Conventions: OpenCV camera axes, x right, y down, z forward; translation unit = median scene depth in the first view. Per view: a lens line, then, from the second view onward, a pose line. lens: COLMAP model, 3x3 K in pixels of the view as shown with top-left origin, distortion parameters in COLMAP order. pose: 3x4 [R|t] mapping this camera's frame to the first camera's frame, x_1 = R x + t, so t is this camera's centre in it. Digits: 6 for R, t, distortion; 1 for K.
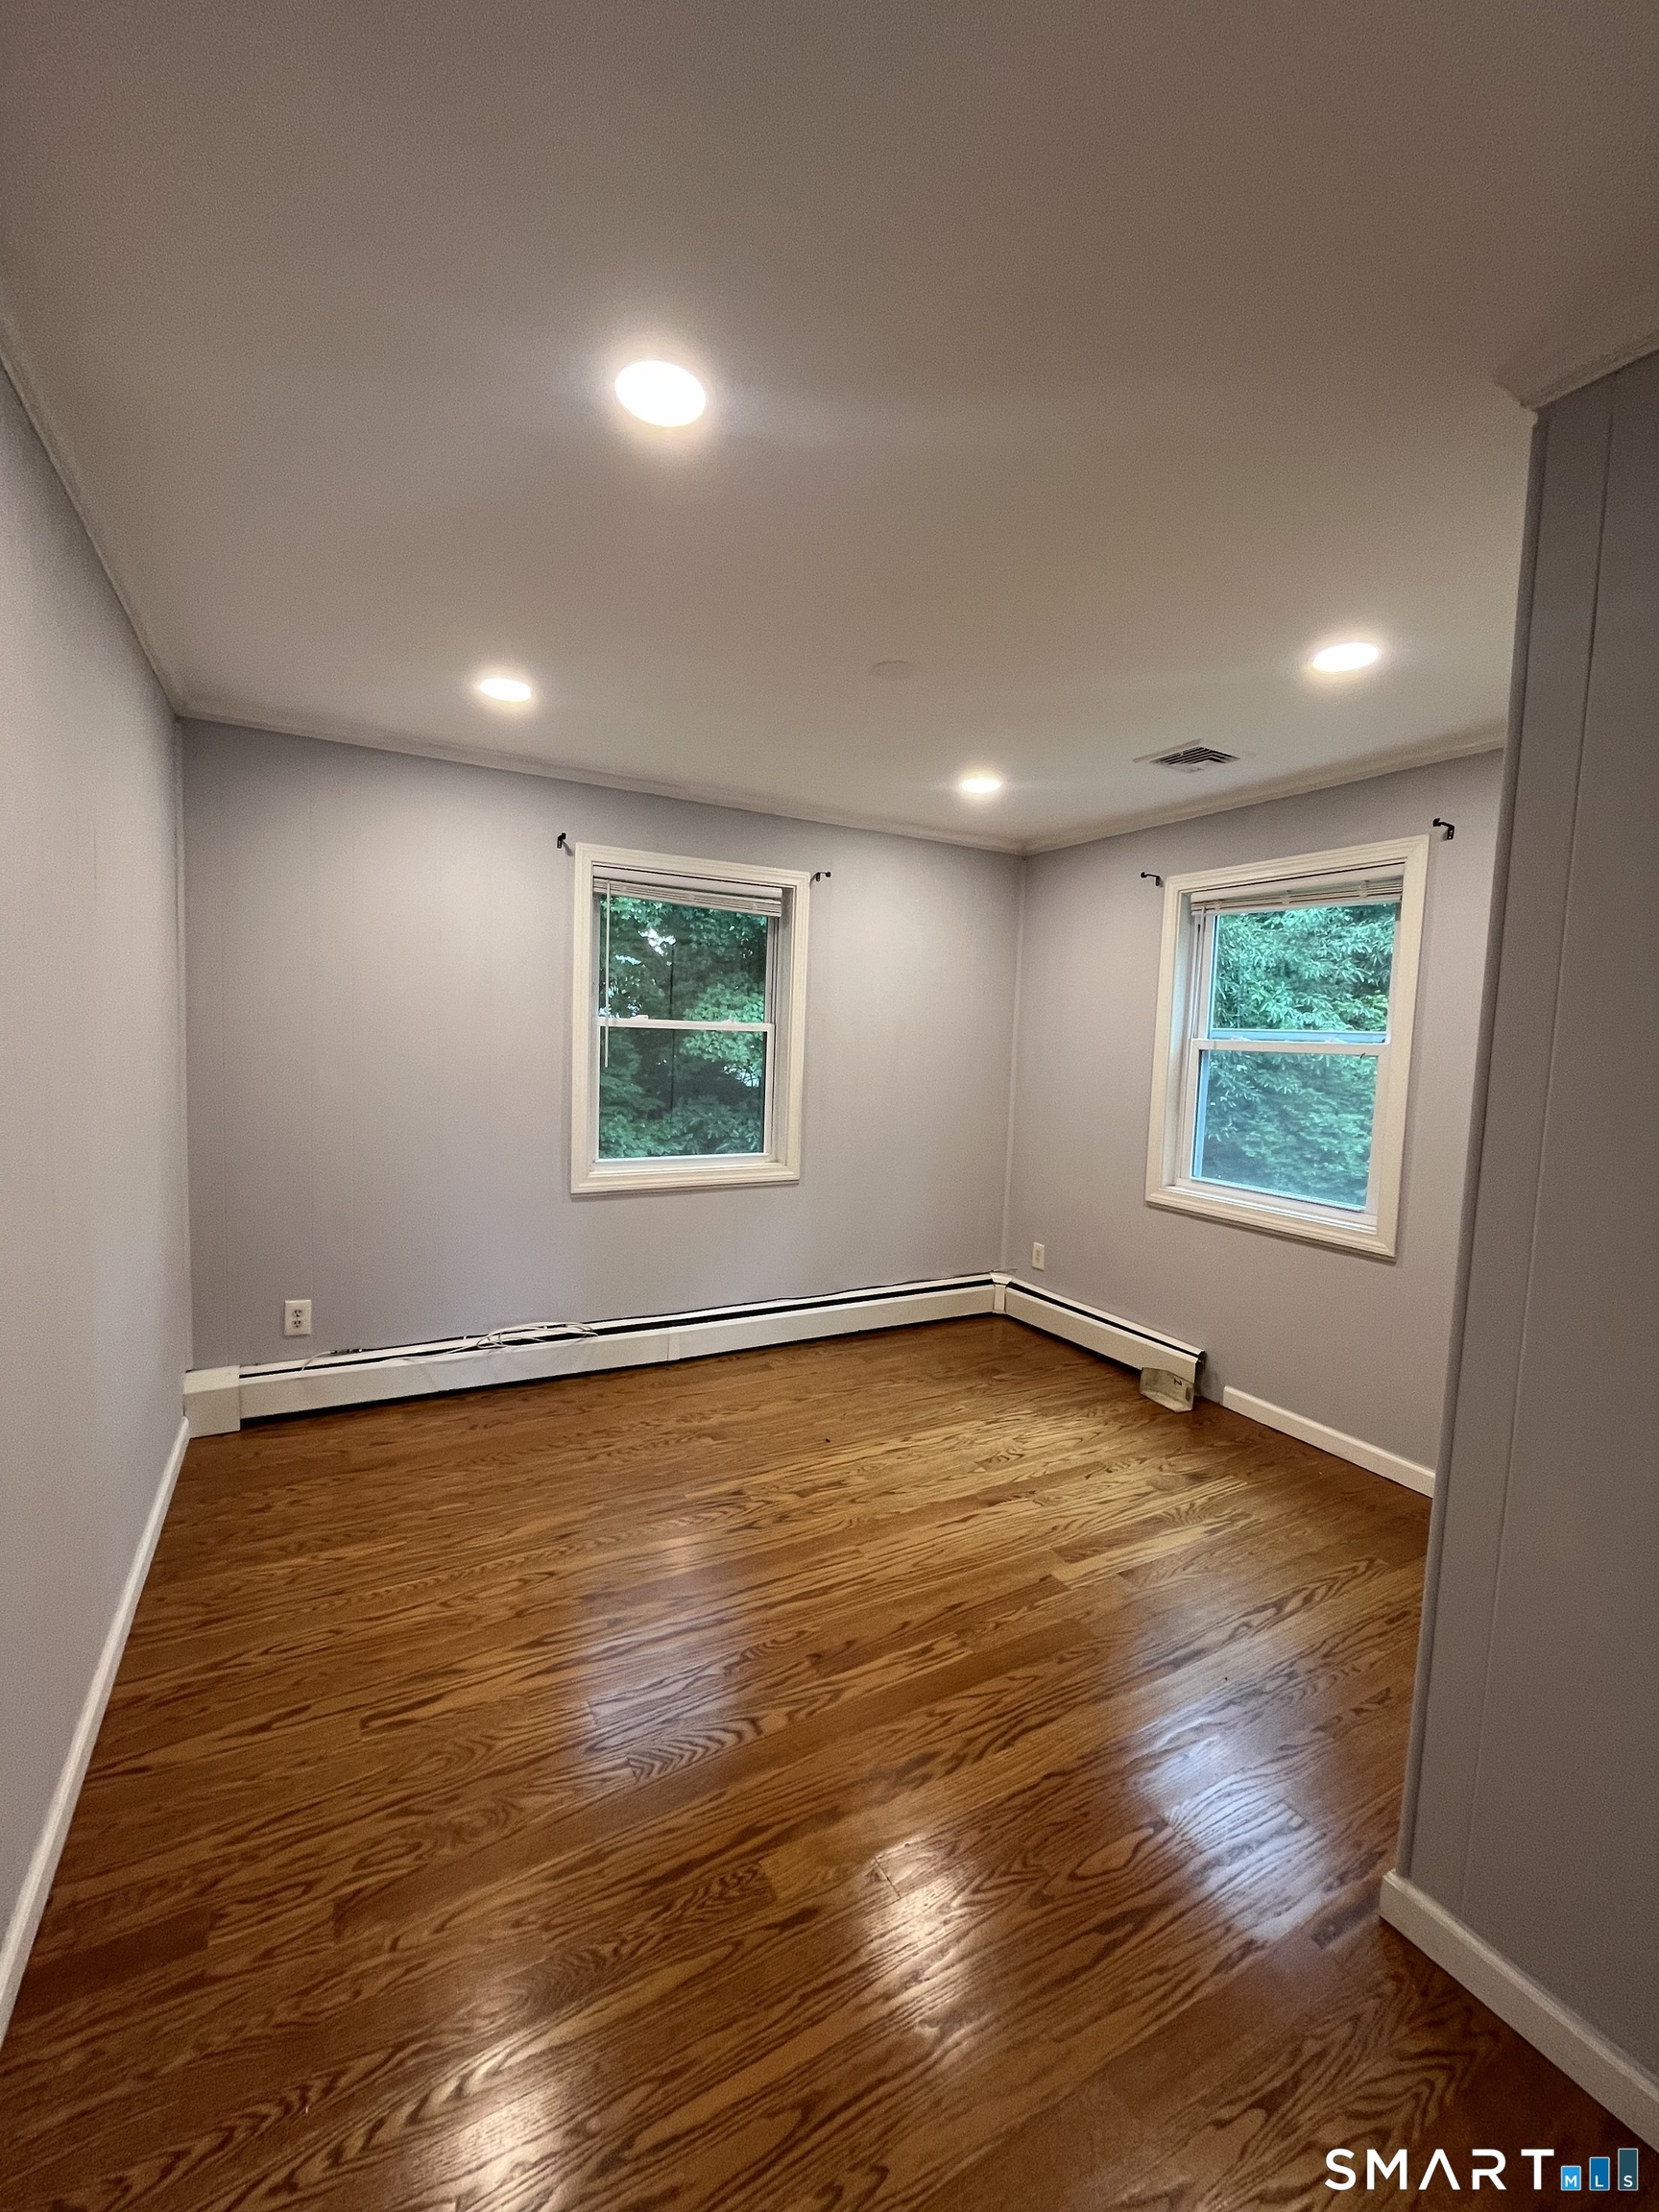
lens RADIAL K [[896.6, 0, 827.8], [0, 896.6, 1106.0], [0, 0, 1]] dist [-0.001587, 0.000110]
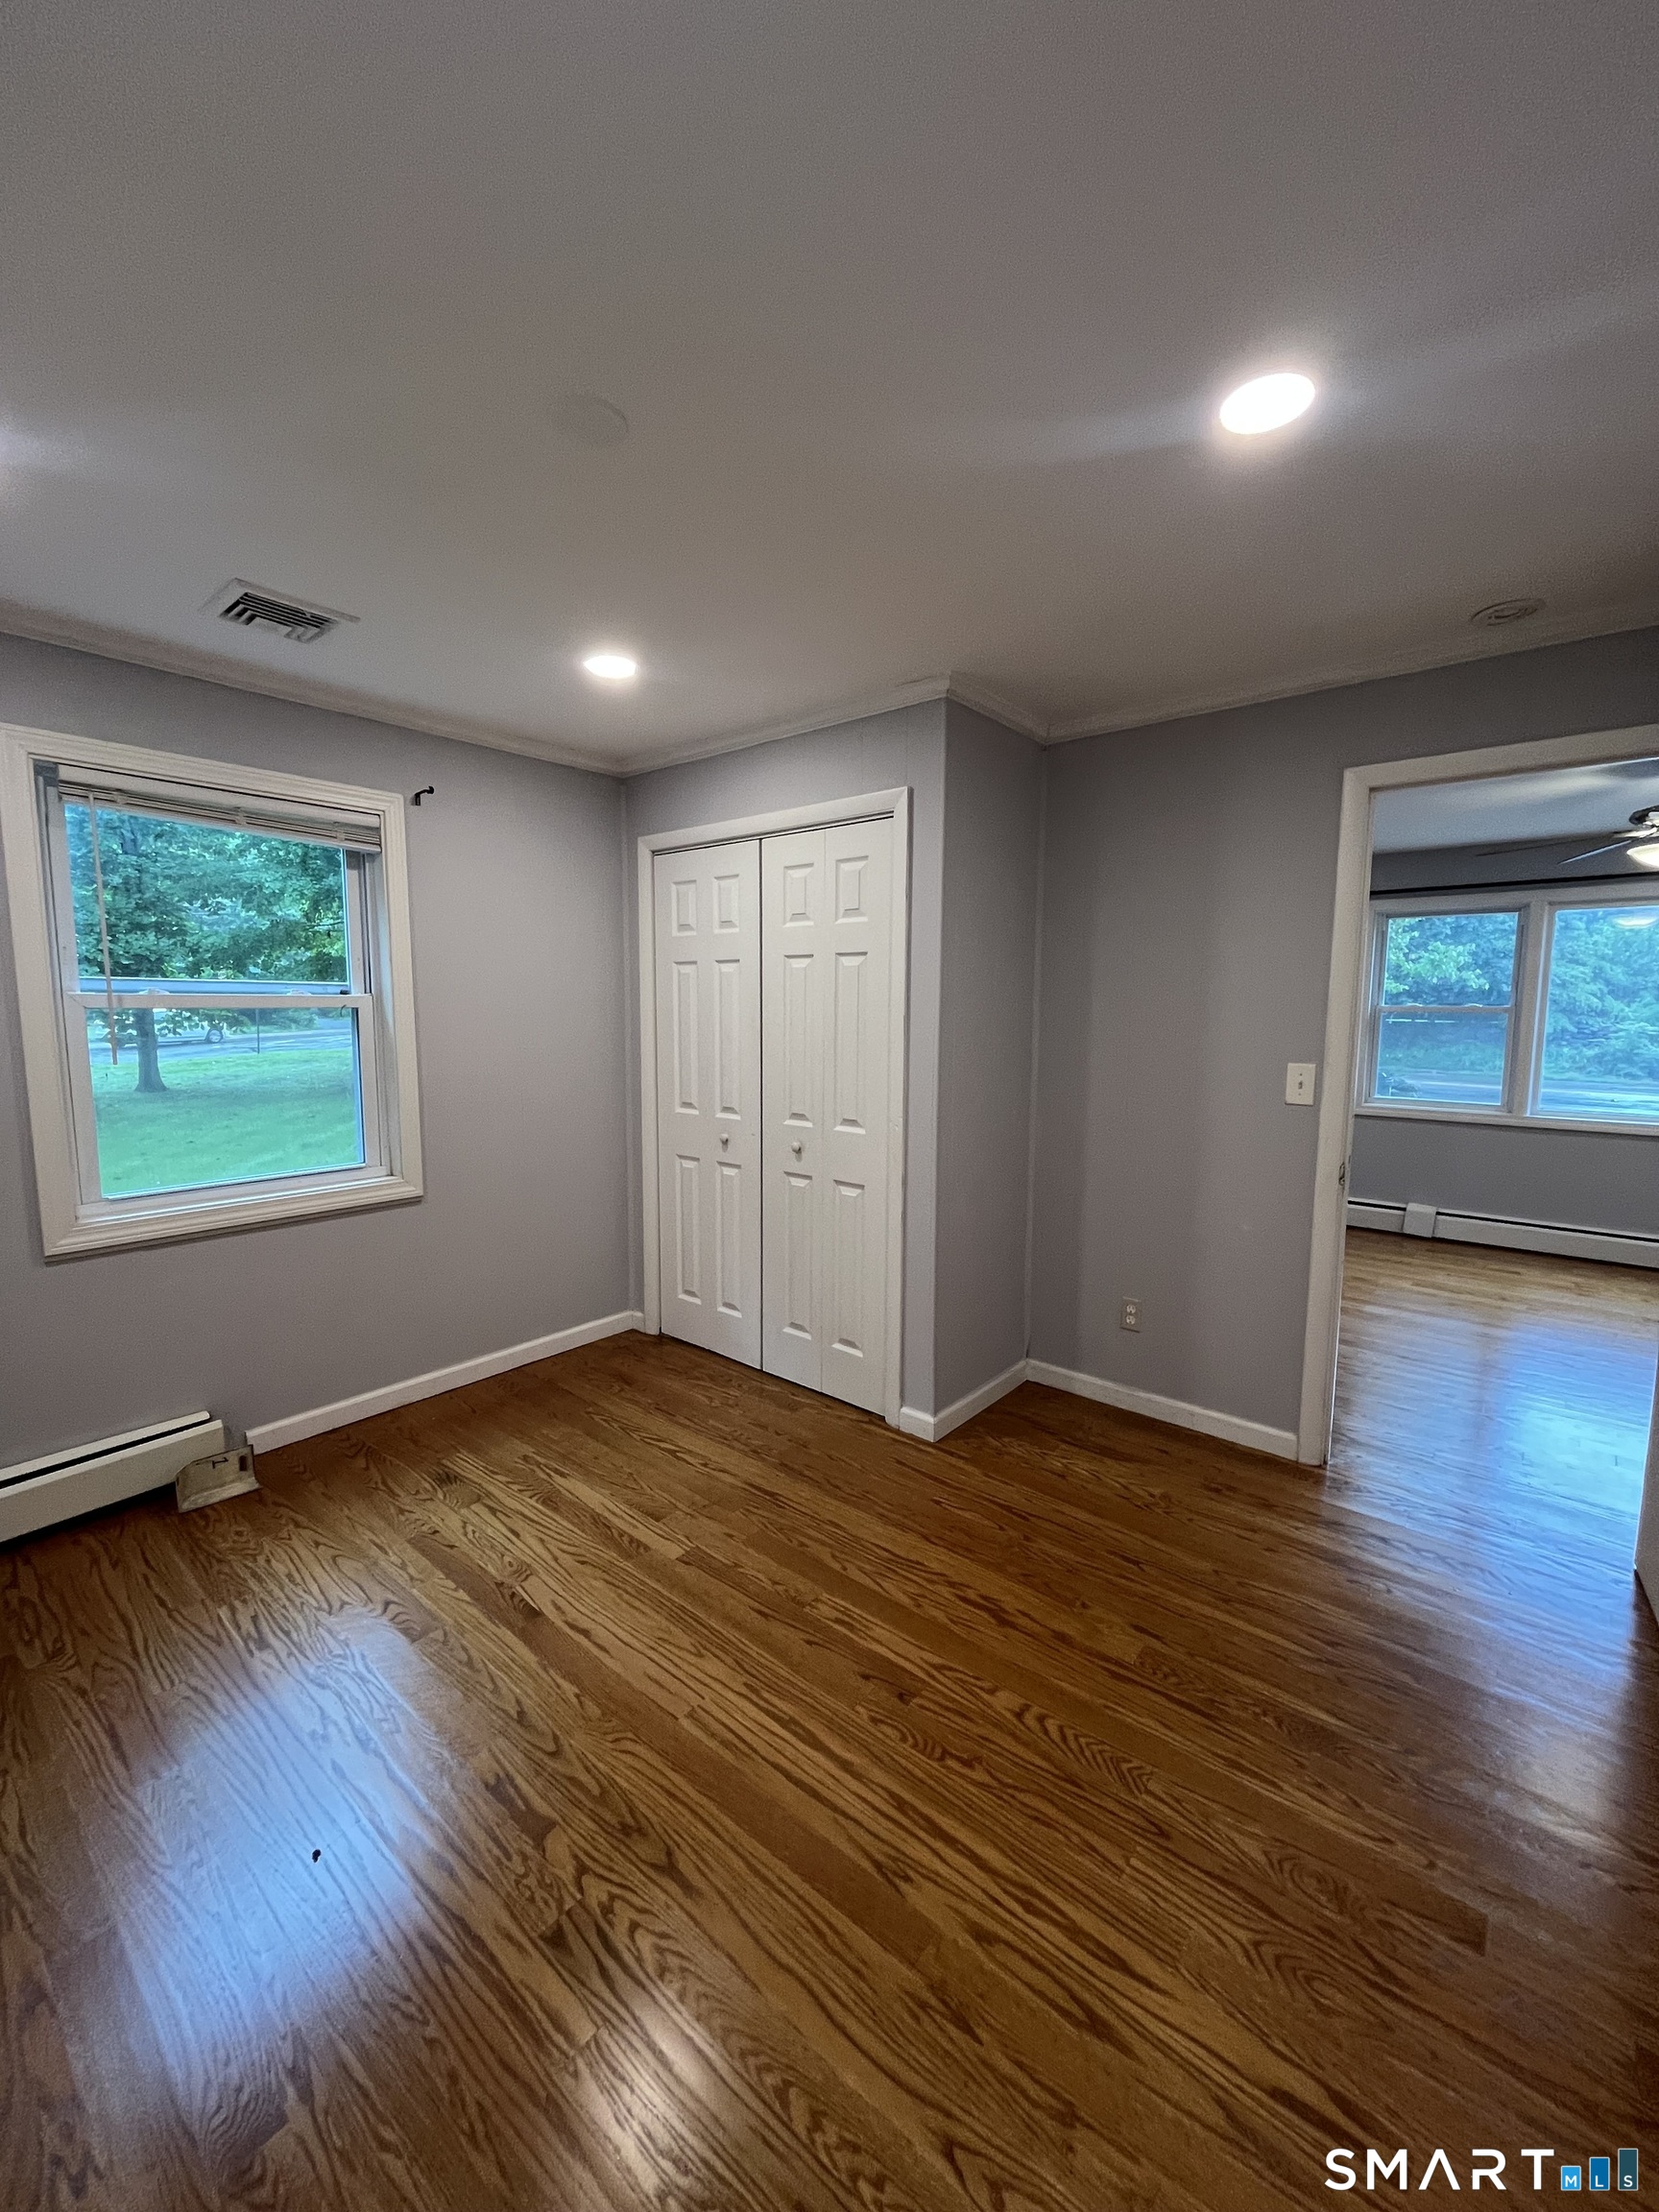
lens RADIAL K [[896.6, 0, 821.4], [0, 896.6, 1102.9], [0, 0, 1]] dist [-0.001587, 0.000110]
pose [[-0.355553, -0.139090, 0.924249, -0.596338], [0.059006, 0.983552, 0.170714, -0.110482], [-0.932792, 0.115234, -0.341498, 1.062883]]
